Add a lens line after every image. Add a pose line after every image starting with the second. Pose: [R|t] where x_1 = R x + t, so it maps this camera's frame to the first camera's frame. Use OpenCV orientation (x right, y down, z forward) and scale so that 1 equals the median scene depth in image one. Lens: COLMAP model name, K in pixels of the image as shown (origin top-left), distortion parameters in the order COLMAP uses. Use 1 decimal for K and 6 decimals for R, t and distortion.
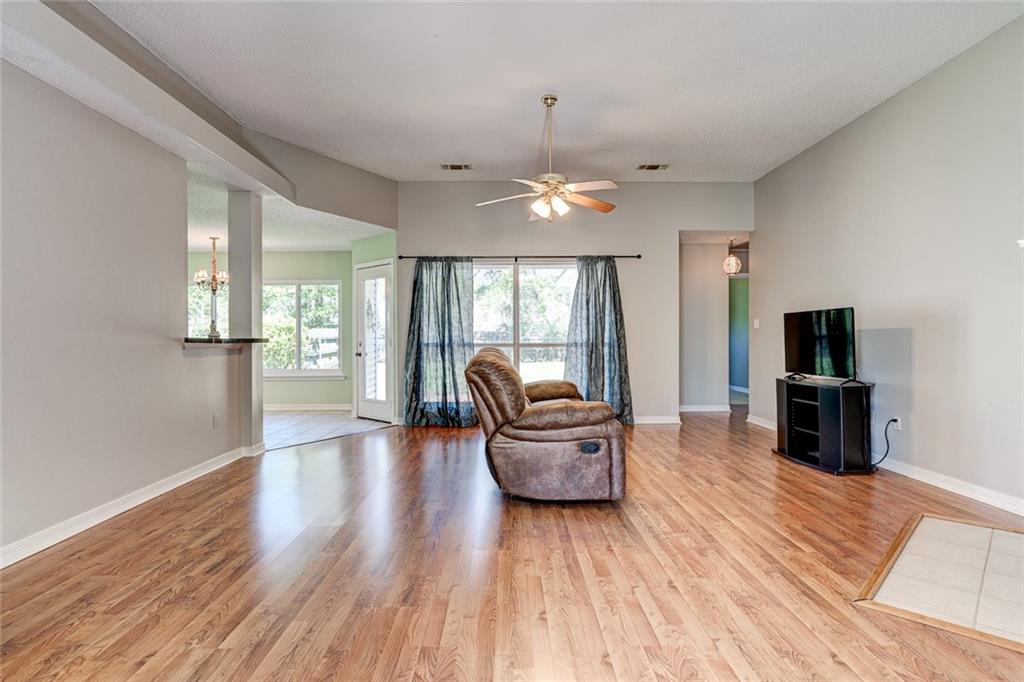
lens RADIAL K [[533.5, 0, 506.7], [0, 533.5, 338.2], [0, 0, 1]] dist [0.000953, -0.000914]
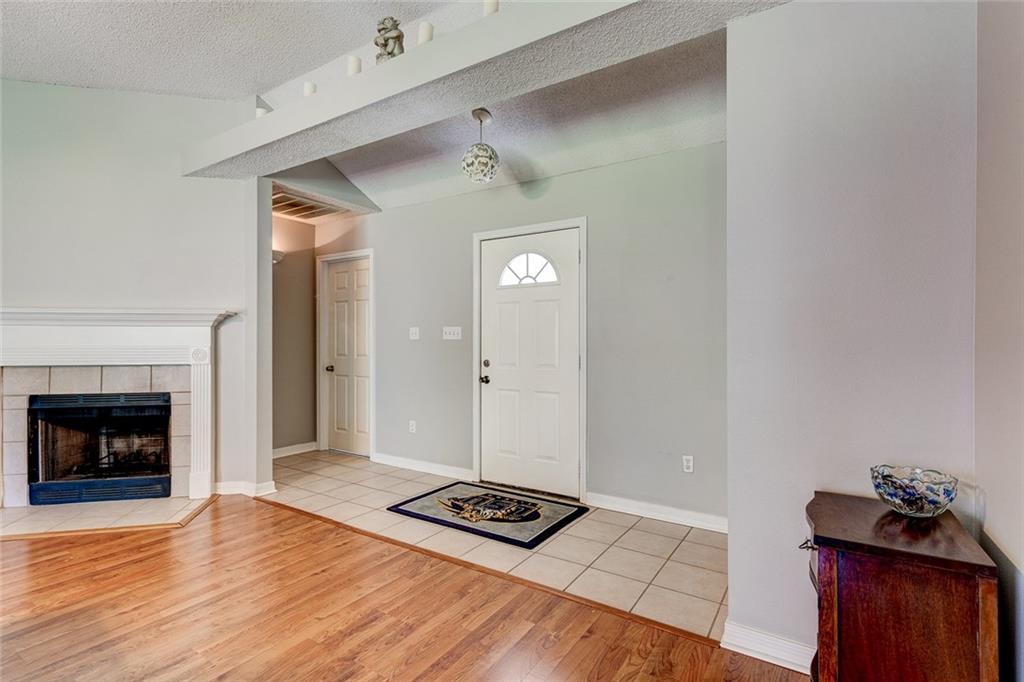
lens RADIAL K [[488.8, 0, 512.5], [0, 488.8, 343.1], [0, 0, 1]] dist [0.010272, -0.001224]
pose [[-0.833361, -0.000296, 0.552728, -0.698576], [0.002724, 0.999986, 0.004643, -0.032739], [-0.552722, 0.005374, -0.833349, 1.224859]]
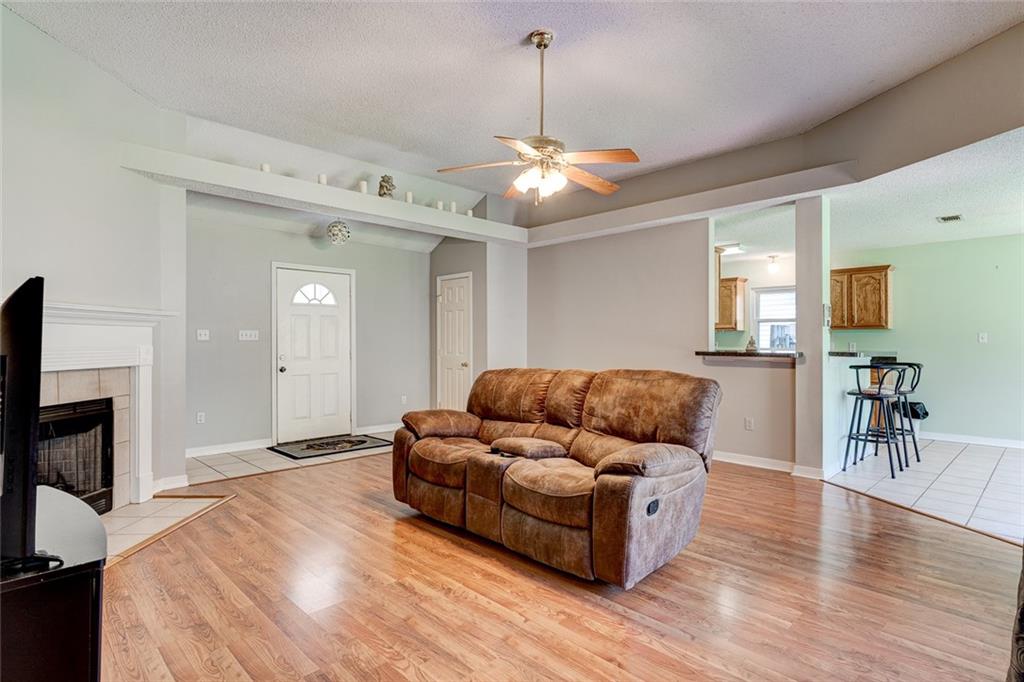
lens RADIAL K [[533.5, 0, 516.8], [0, 533.5, 341.1], [0, 0, 1]] dist [0.000953, -0.000914]
pose [[-0.715045, 0.001990, -0.699076, 0.929308], [0.000308, 0.999997, 0.002533, -0.039298], [0.699078, 0.001596, -0.715043, 2.242756]]
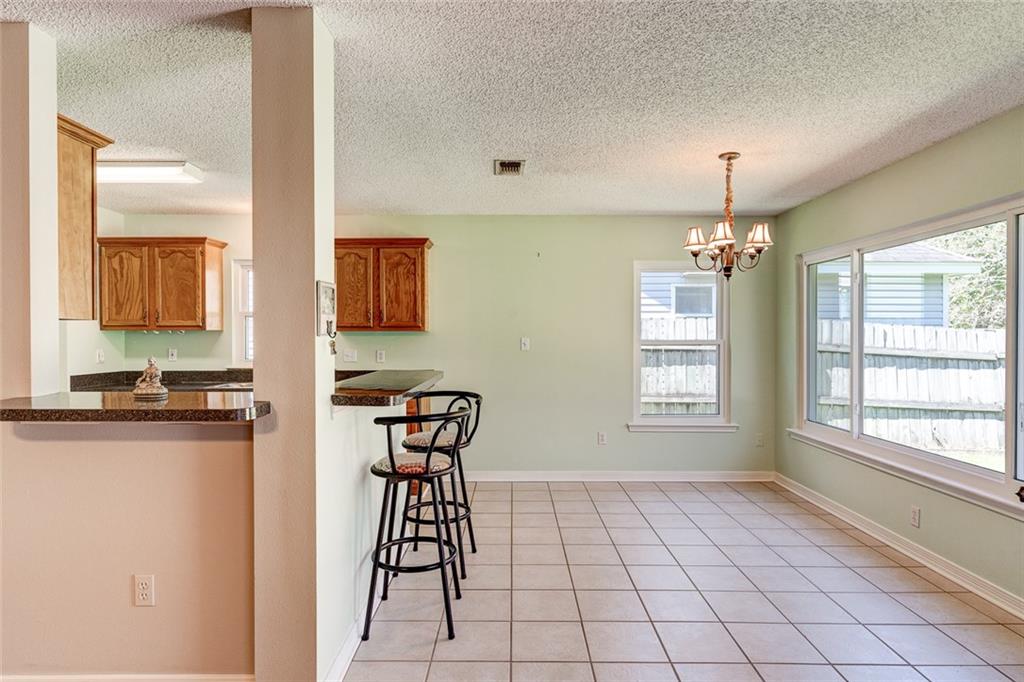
lens RADIAL K [[560.8, 0, 511.0], [0, 560.8, 338.2], [0, 0, 1]] dist [-0.007166, 0.002956]
pose [[-0.006662, 0.010892, -0.999918, -0.149701], [-0.003321, 0.999935, 0.010914, -0.084165], [0.999972, 0.003393, -0.006626, 1.984772]]
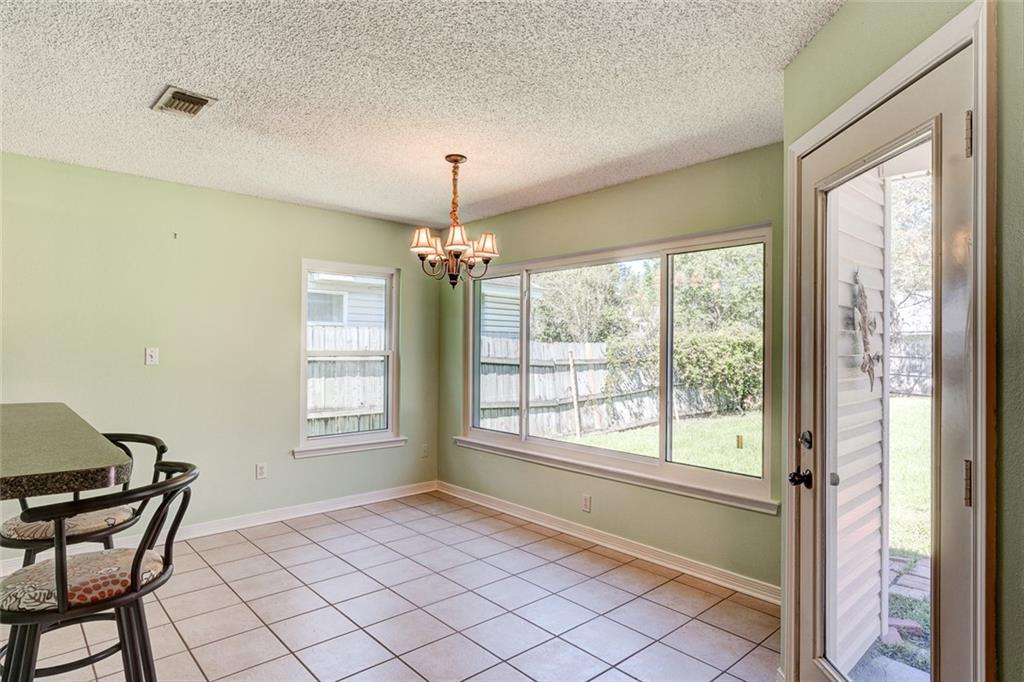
lens RADIAL K [[560.8, 0, 511.7], [0, 560.8, 340.0], [0, 0, 1]] dist [-0.007166, 0.002956]
pose [[0.667247, 0.003280, -0.744830, -0.420587], [-0.014682, 0.999854, -0.008749, -0.084120], [0.744692, 0.016774, 0.667197, 1.775795]]
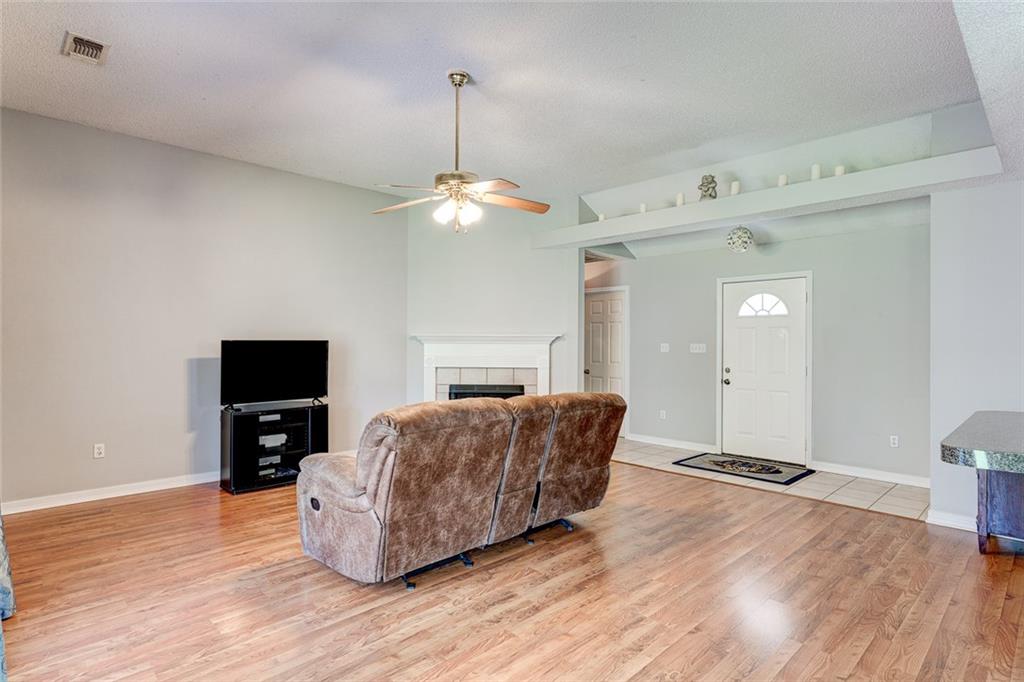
lens RADIAL K [[533.5, 0, 510.6], [0, 533.5, 342.3], [0, 0, 1]] dist [0.000953, -0.000914]
pose [[-0.691164, -0.002443, 0.722693, -0.816653], [-0.003034, 0.999995, 0.000479, -0.079764], [-0.722691, -0.001861, -0.691169, 2.217328]]
